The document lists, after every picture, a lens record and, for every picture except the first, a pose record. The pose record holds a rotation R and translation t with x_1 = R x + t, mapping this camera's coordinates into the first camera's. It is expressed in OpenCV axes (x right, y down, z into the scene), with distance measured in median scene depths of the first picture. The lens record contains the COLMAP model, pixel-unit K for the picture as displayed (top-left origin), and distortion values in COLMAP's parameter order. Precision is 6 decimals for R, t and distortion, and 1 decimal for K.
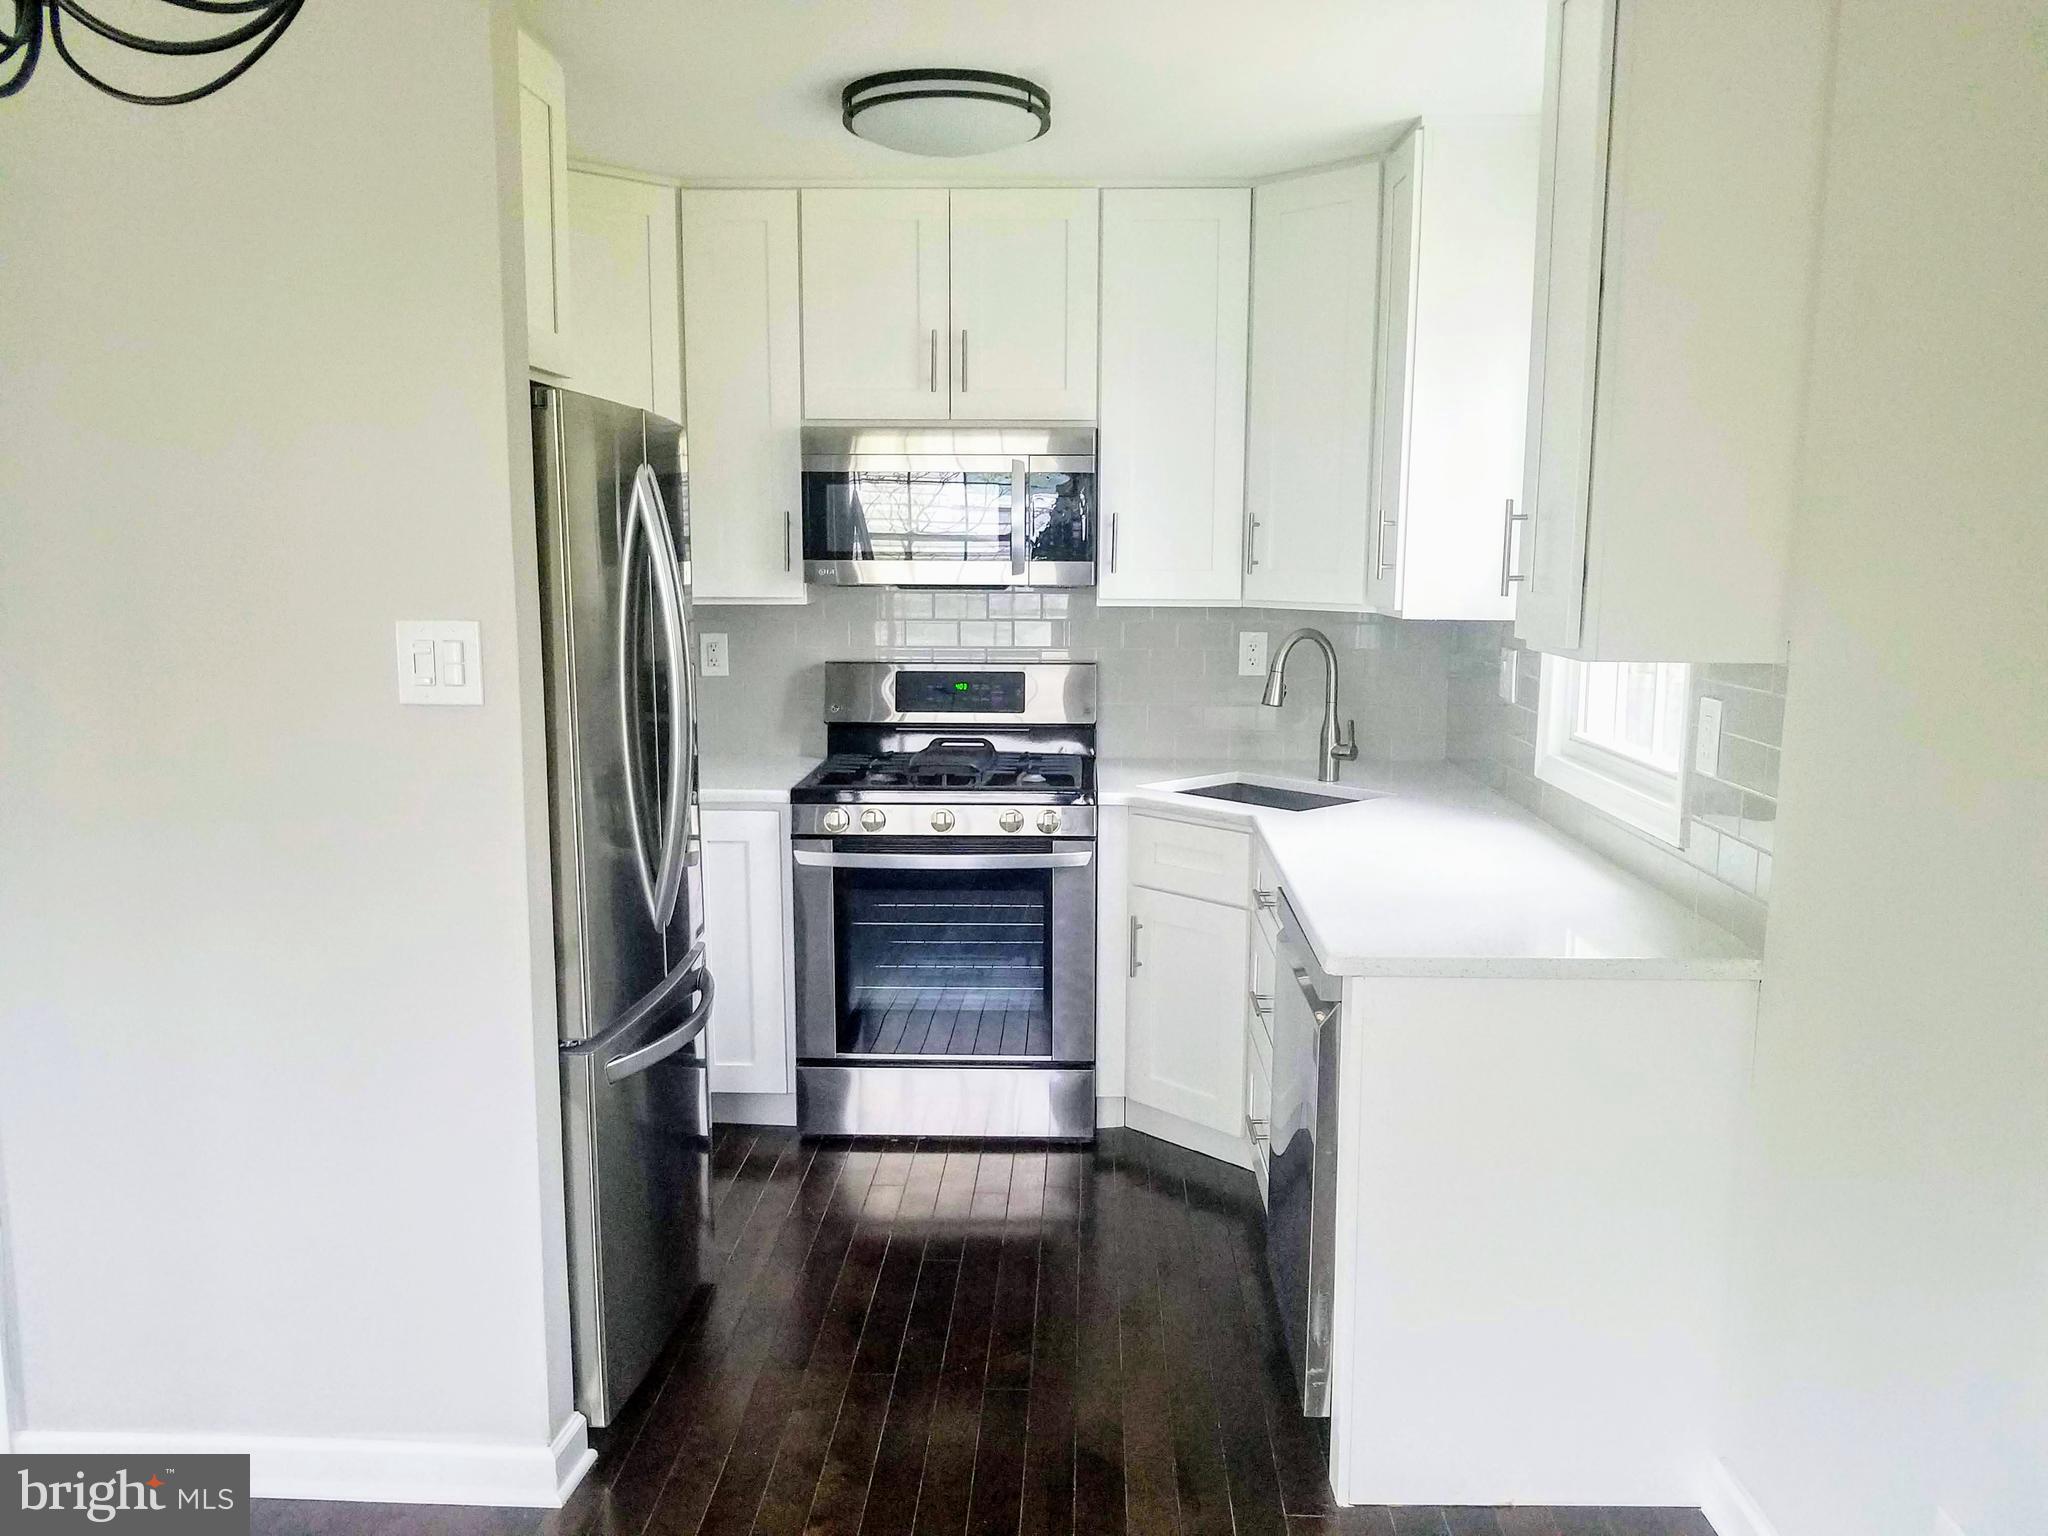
lens RADIAL K [[1605.3, 0, 1030.8], [0, 1605.3, 787.3], [0, 0, 1]] dist [-0.031342, 0.001733]
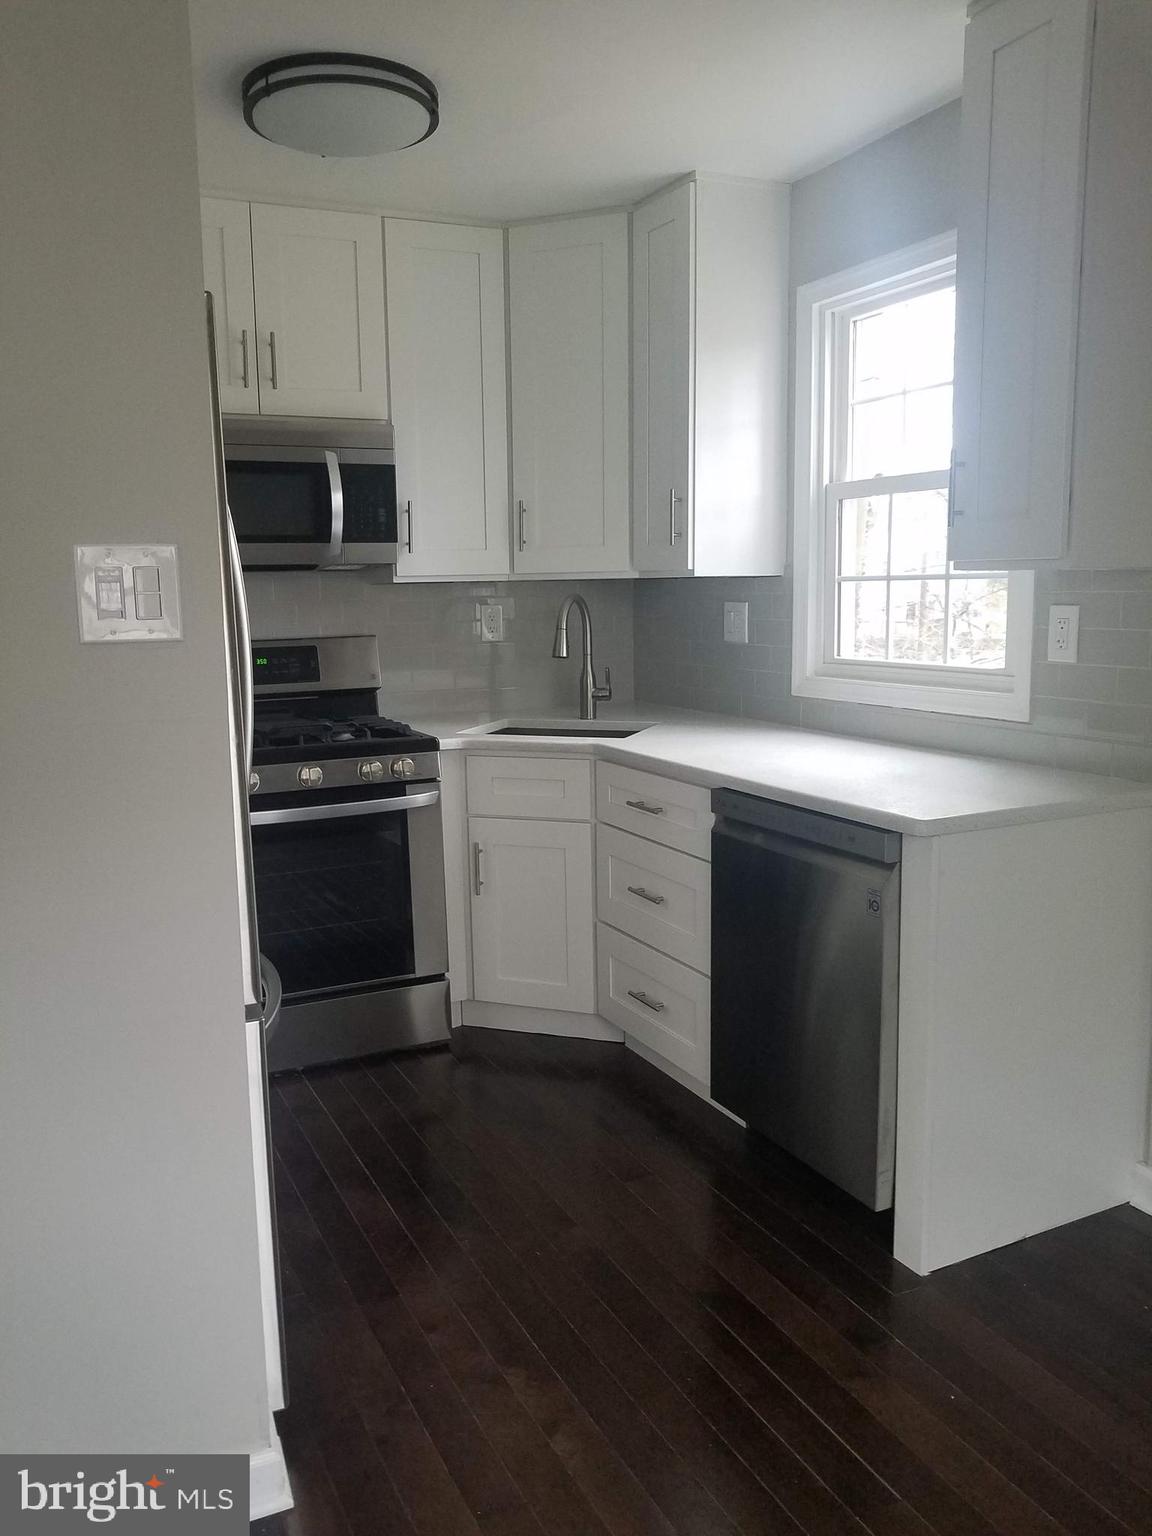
lens RADIAL K [[1216.0, 0, 573.9], [0, 1216.0, 764.8], [0, 0, 1]] dist [-0.037064, 0.004719]
pose [[0.892865, -0.089954, 0.441250, -0.249664], [0.091082, 0.995668, 0.018674, 0.013473], [-0.441018, 0.023517, 0.897190, 0.170132]]
